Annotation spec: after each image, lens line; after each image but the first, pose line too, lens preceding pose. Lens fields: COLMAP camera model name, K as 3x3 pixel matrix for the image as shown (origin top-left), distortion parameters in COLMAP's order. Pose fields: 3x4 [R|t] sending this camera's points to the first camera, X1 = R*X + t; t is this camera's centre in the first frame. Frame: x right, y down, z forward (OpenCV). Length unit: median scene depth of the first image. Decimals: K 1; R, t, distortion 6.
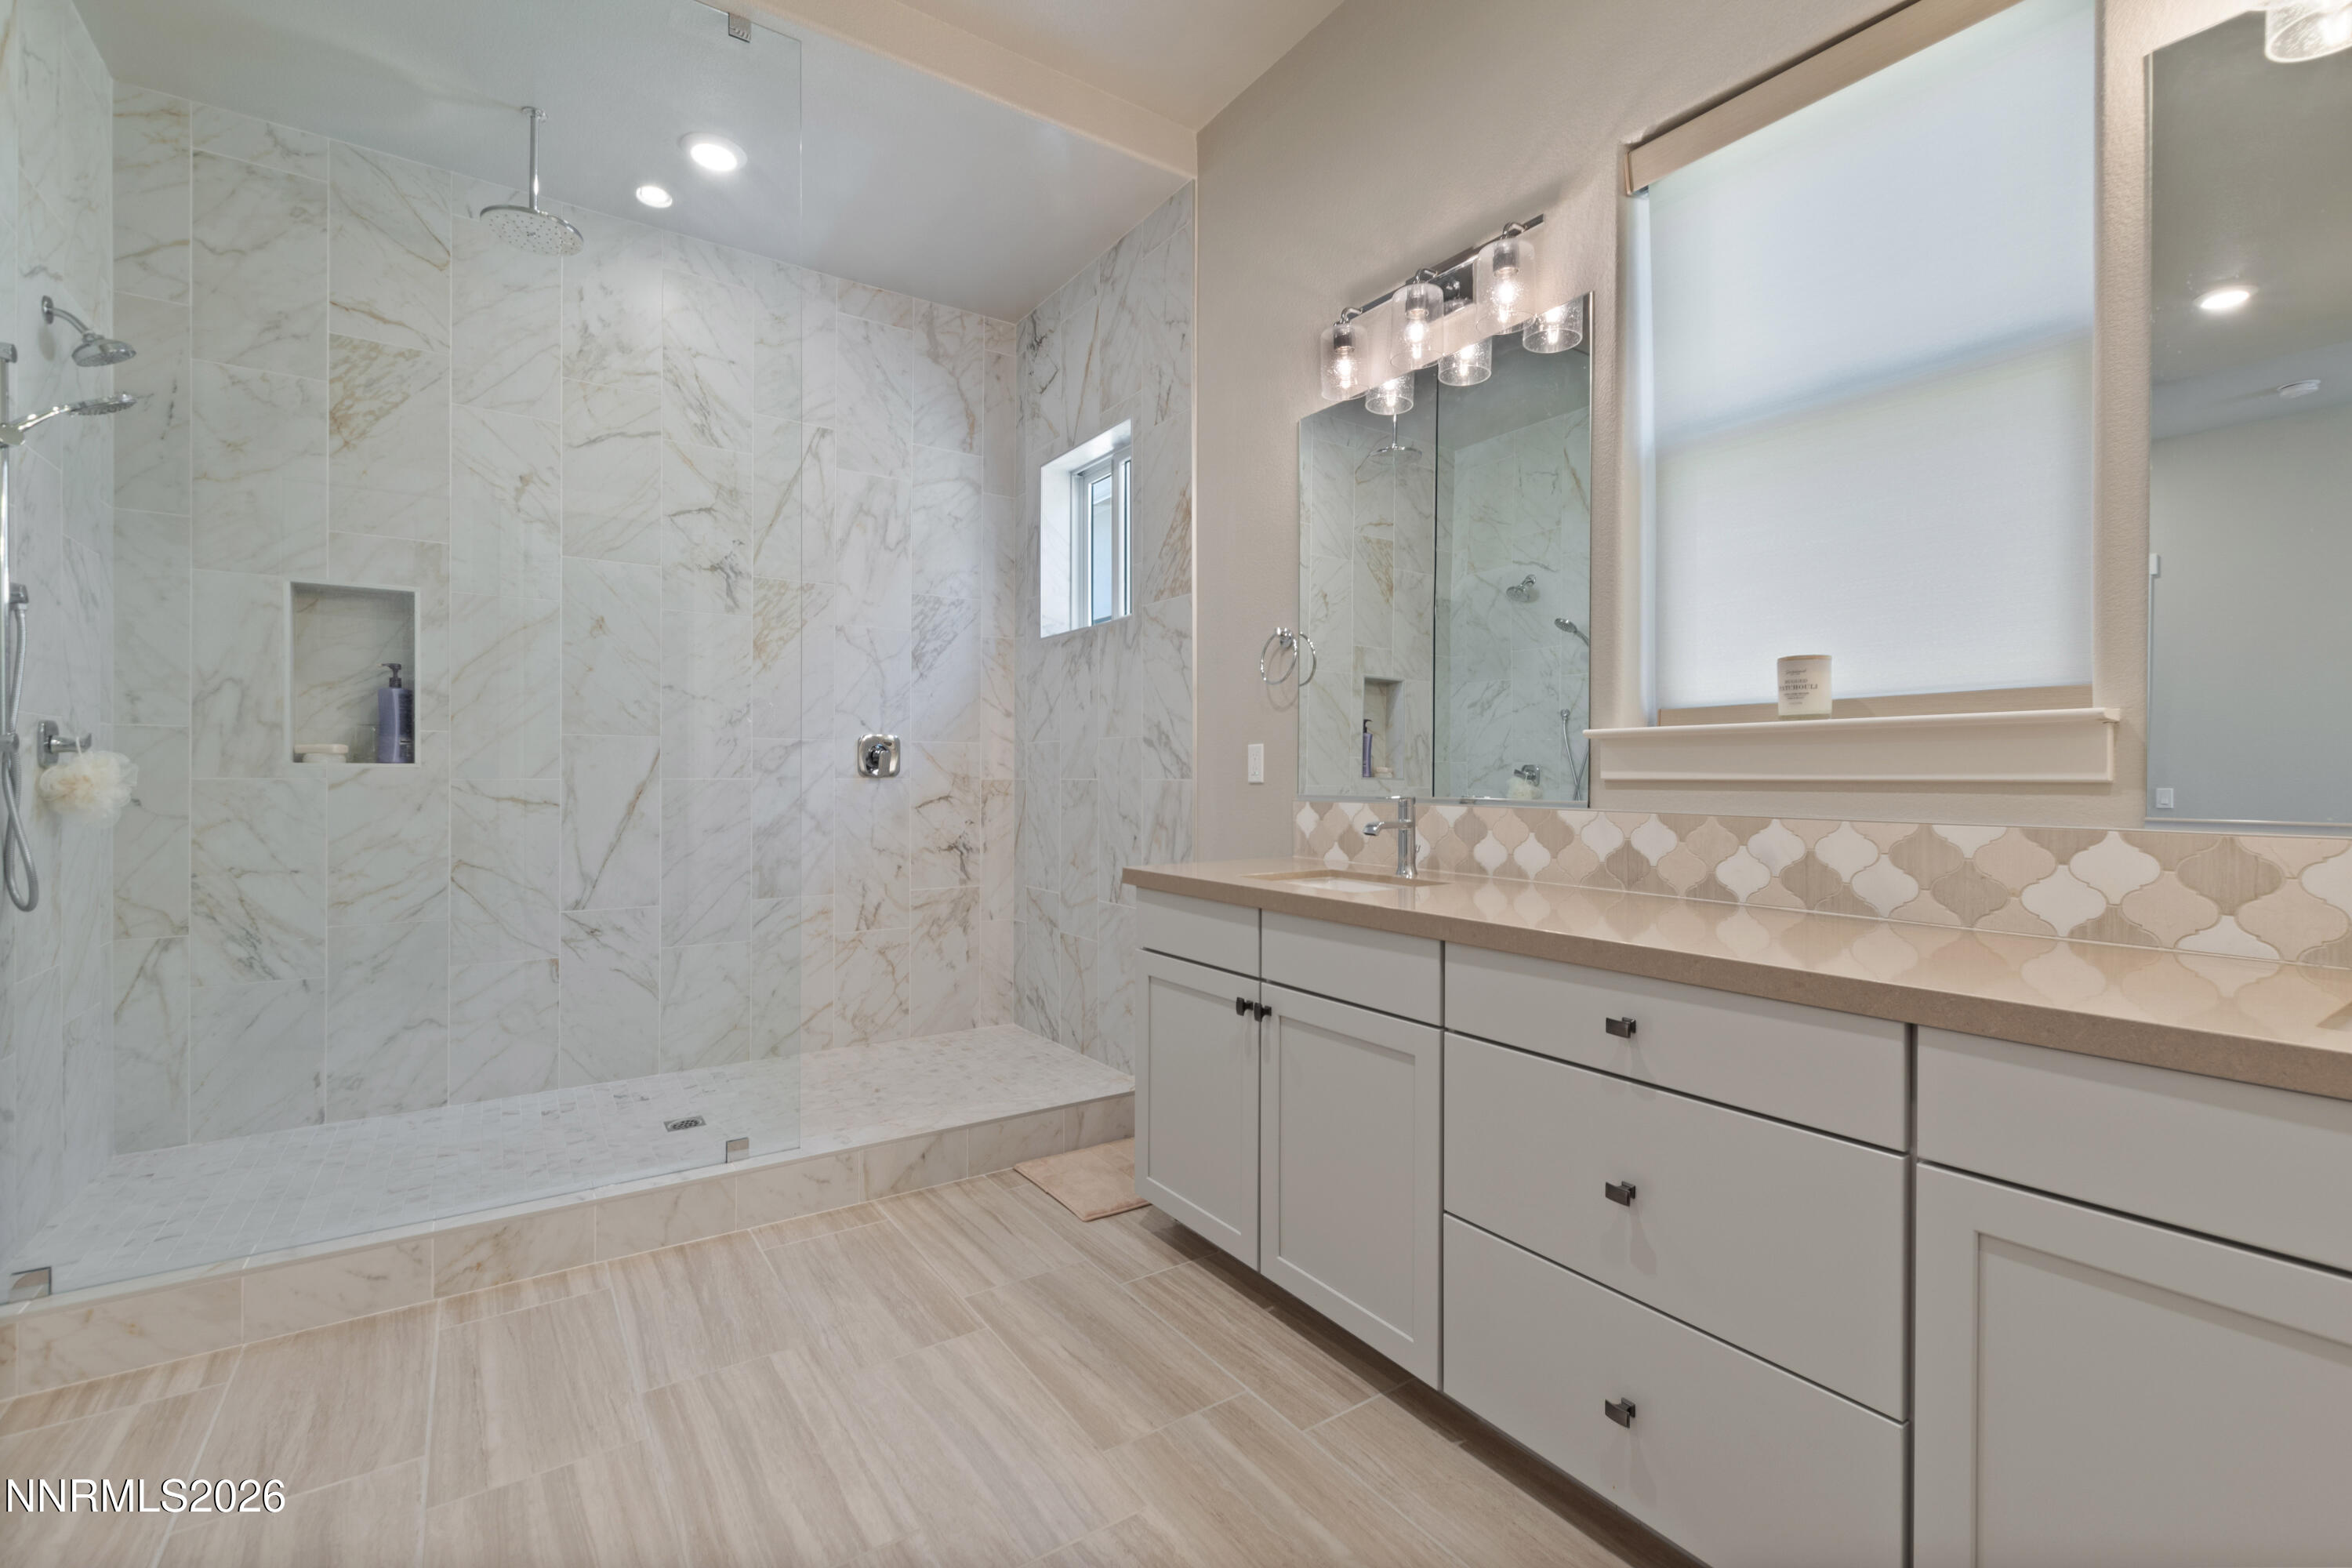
lens RADIAL K [[1022.2, 0, 1179.7], [0, 1022.2, 779.8], [0, 0, 1]] dist [0.004705, -0.000437]
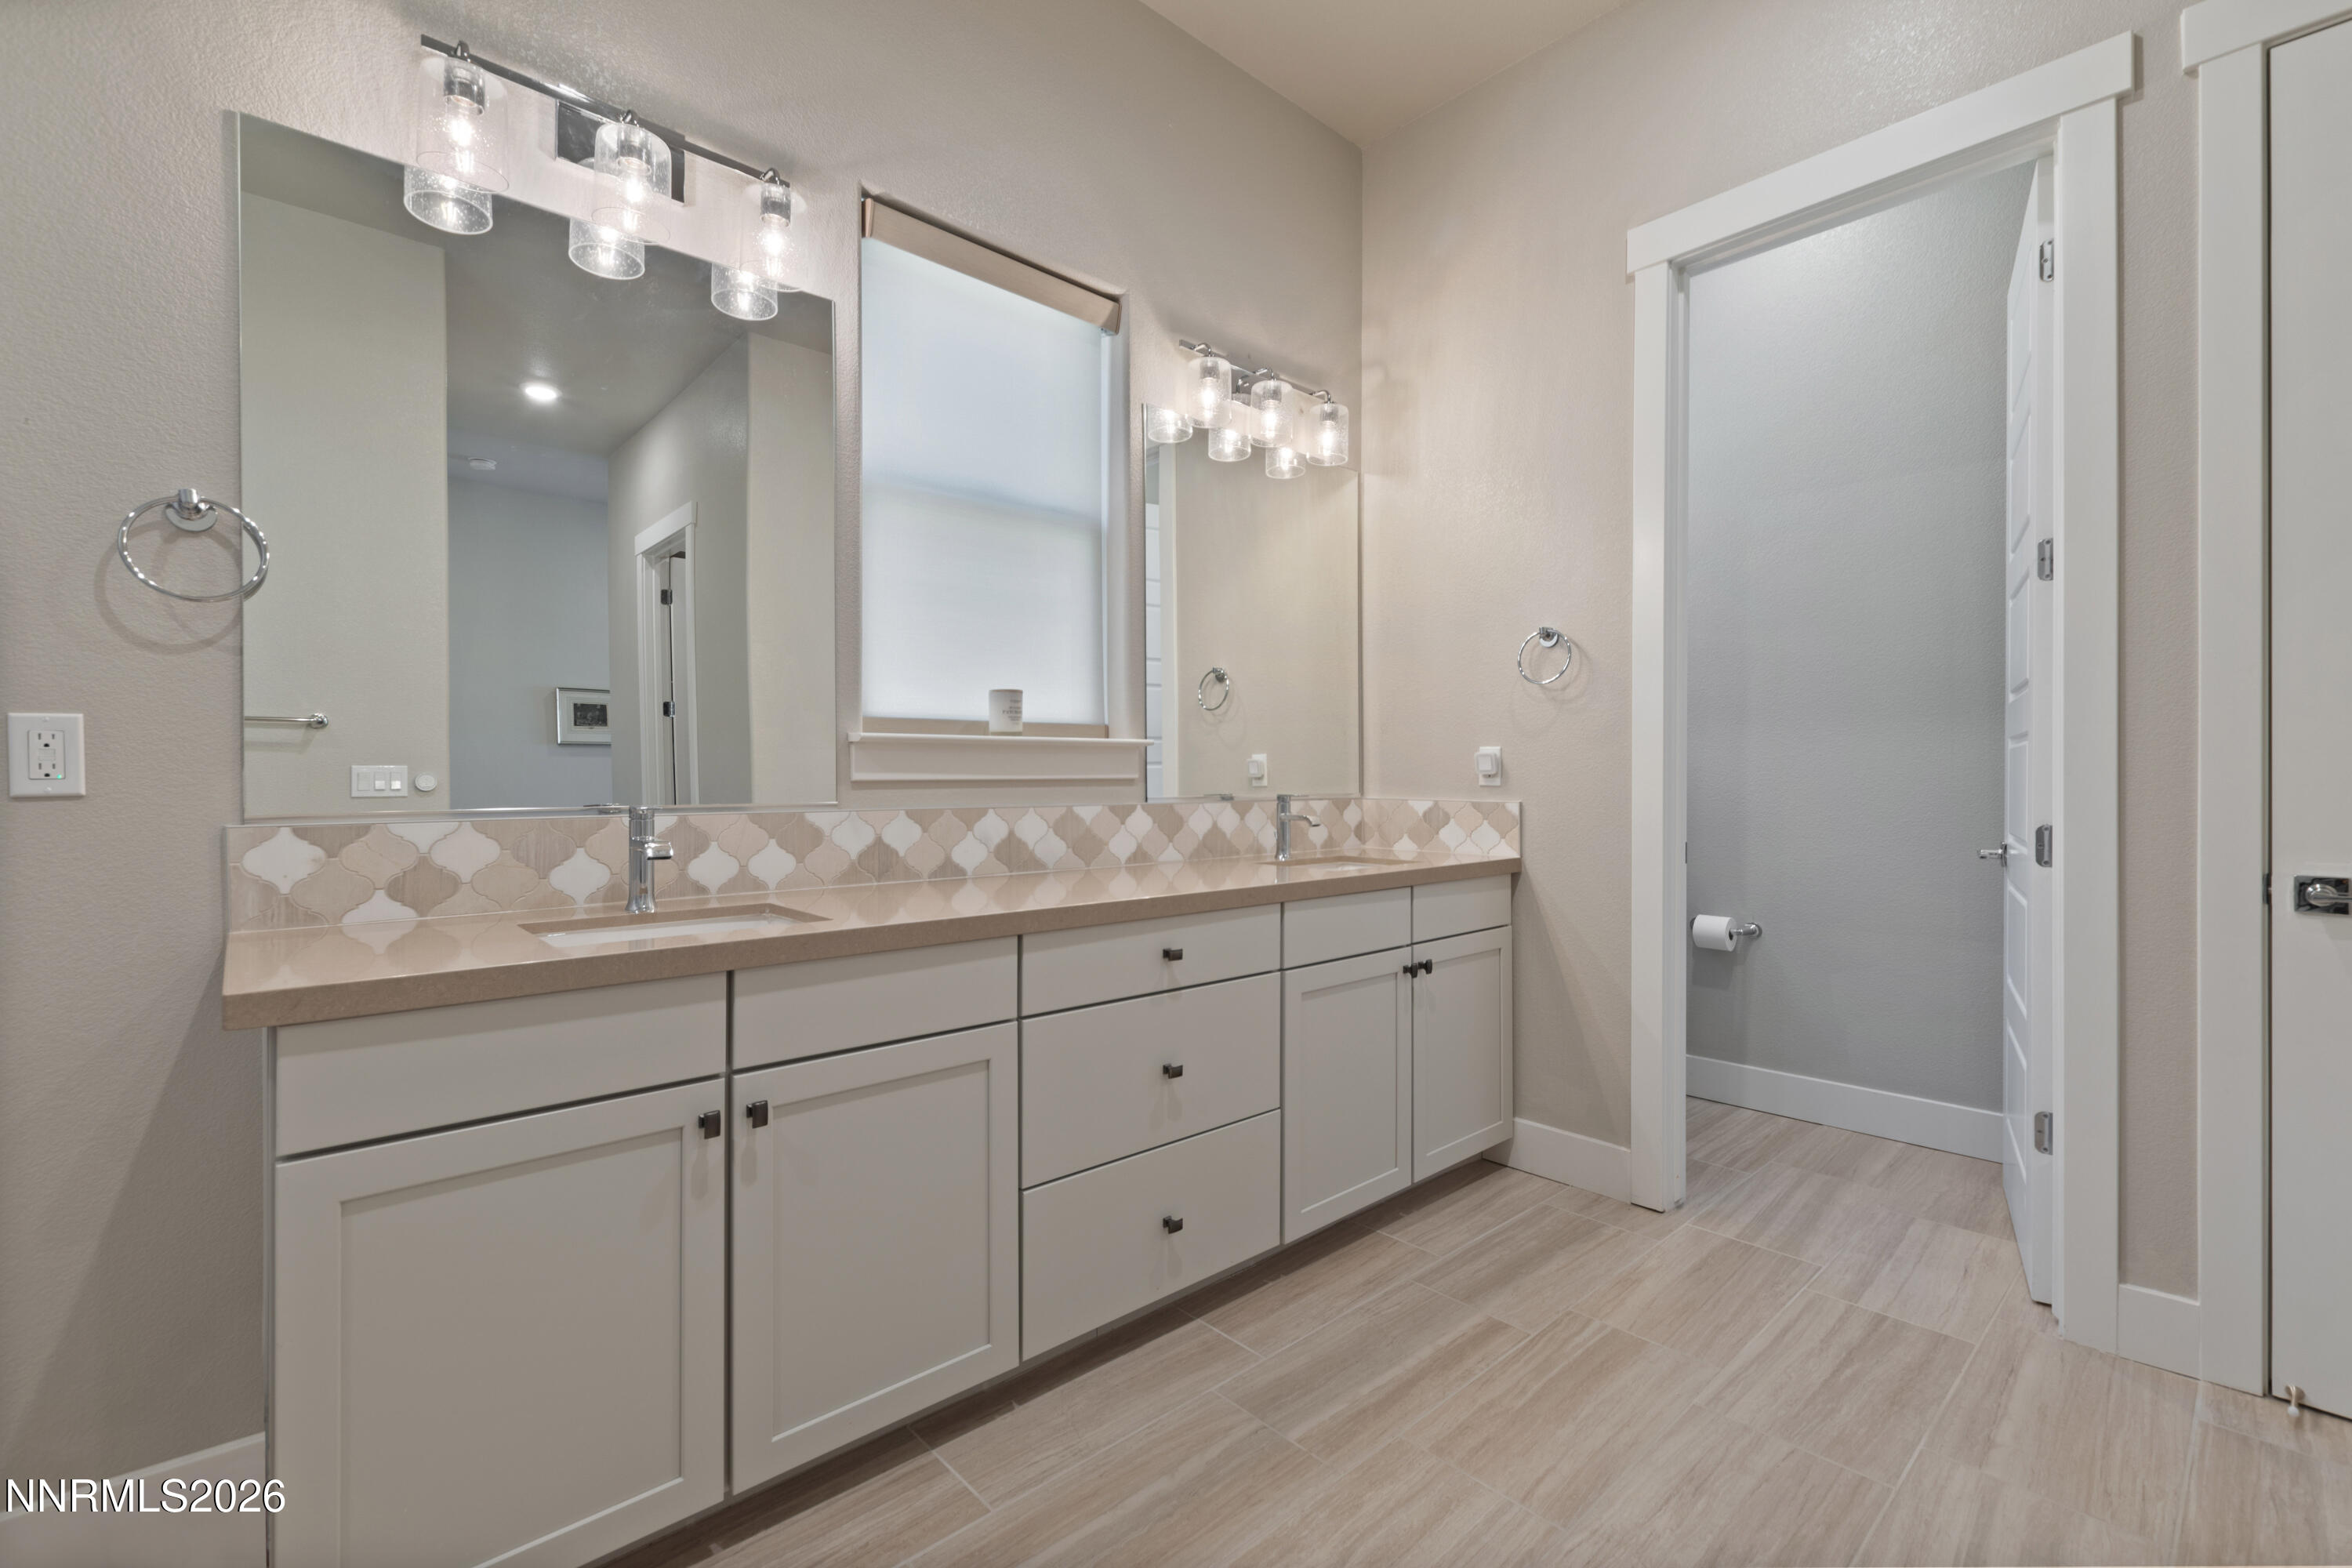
lens RADIAL K [[1022.2, 0, 1180.1], [0, 1022.2, 779.9], [0, 0, 1]] dist [0.004705, -0.000437]
pose [[-0.139561, -0.010201, 0.990161, -0.751444], [0.003498, 0.999936, 0.010795, -0.012580], [-0.990207, 0.004970, -0.139517, 0.917653]]
